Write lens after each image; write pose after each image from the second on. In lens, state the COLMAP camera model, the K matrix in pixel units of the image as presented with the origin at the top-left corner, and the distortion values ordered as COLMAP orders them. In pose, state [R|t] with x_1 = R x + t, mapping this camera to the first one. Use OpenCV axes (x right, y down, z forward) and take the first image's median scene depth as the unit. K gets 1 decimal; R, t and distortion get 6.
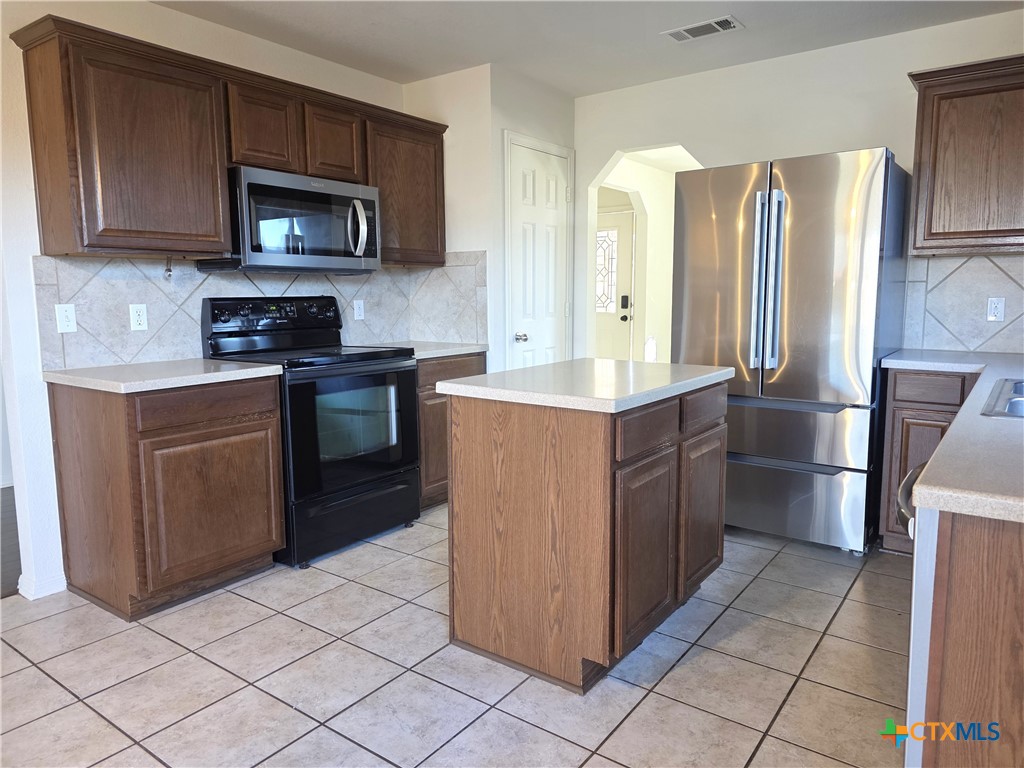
lens RADIAL K [[682.6, 0, 518.2], [0, 682.6, 378.7], [0, 0, 1]] dist [0.039101, 0.003494]
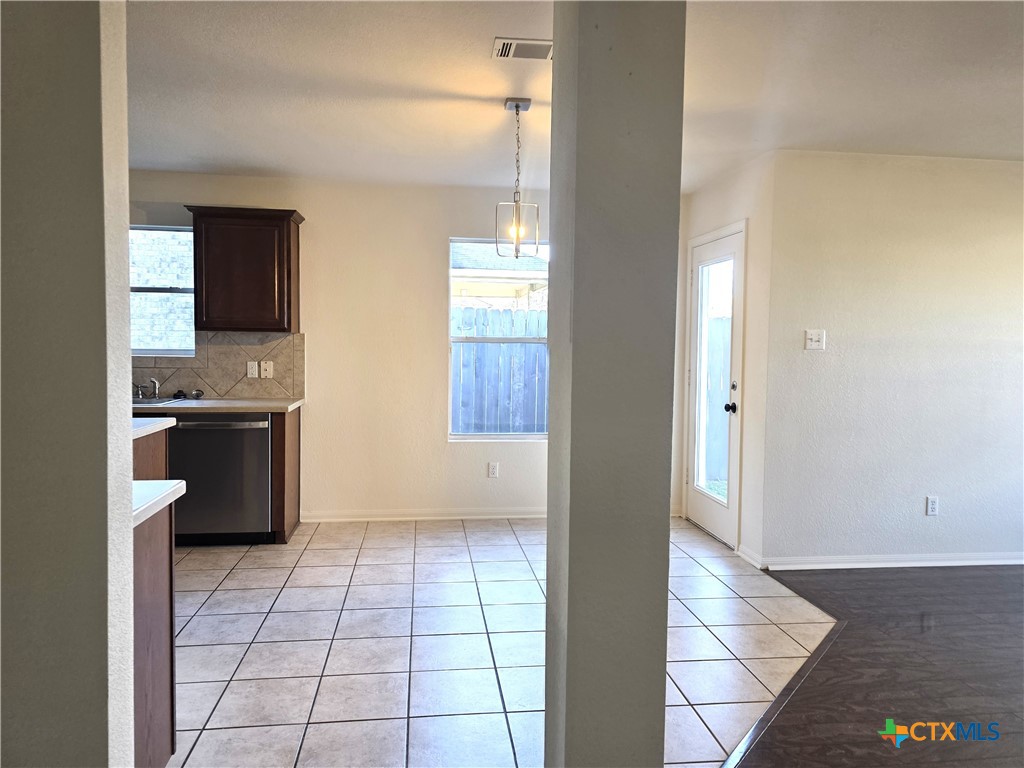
lens RADIAL K [[682.6, 0, 508.9], [0, 682.6, 380.4], [0, 0, 1]] dist [0.039101, 0.003494]
pose [[-0.689749, -0.027515, 0.723526, -1.549911], [0.084365, 0.989417, 0.118053, -0.170111], [-0.719117, 0.142467, -0.680128, 1.375873]]
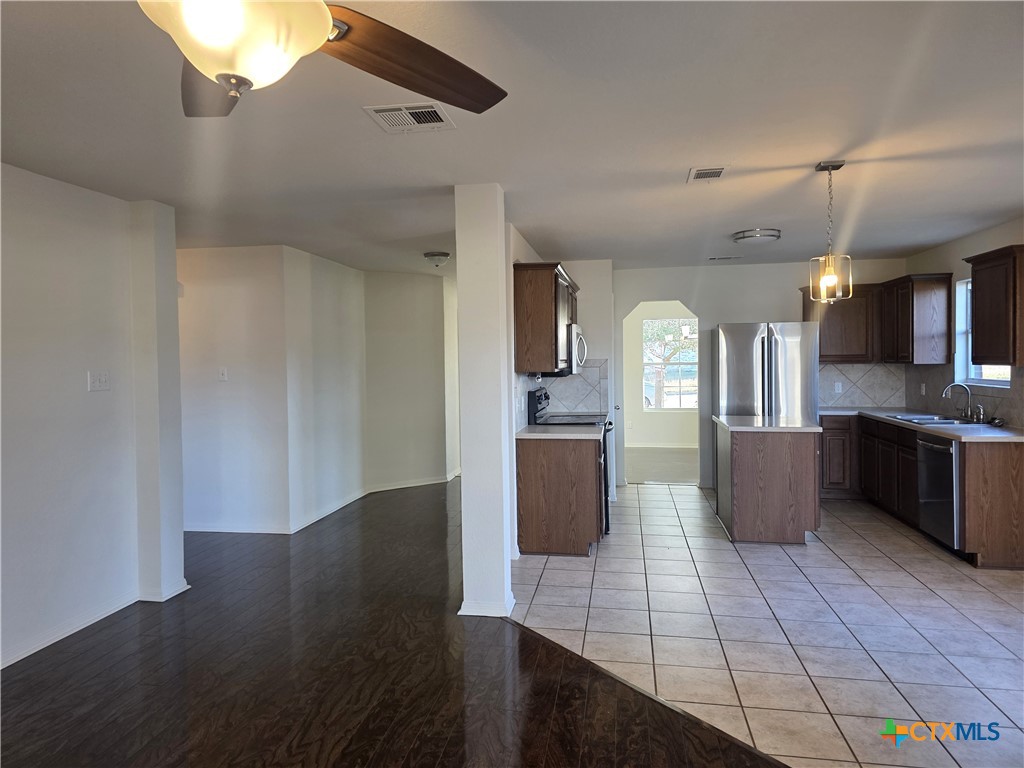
lens RADIAL K [[682.6, 0, 509.1], [0, 682.6, 385.7], [0, 0, 1]] dist [0.039101, 0.003494]
pose [[0.900637, -0.016285, 0.434267, -1.873554], [0.058357, 0.994779, -0.083725, 0.022449], [-0.430636, 0.100748, 0.896885, -0.807032]]
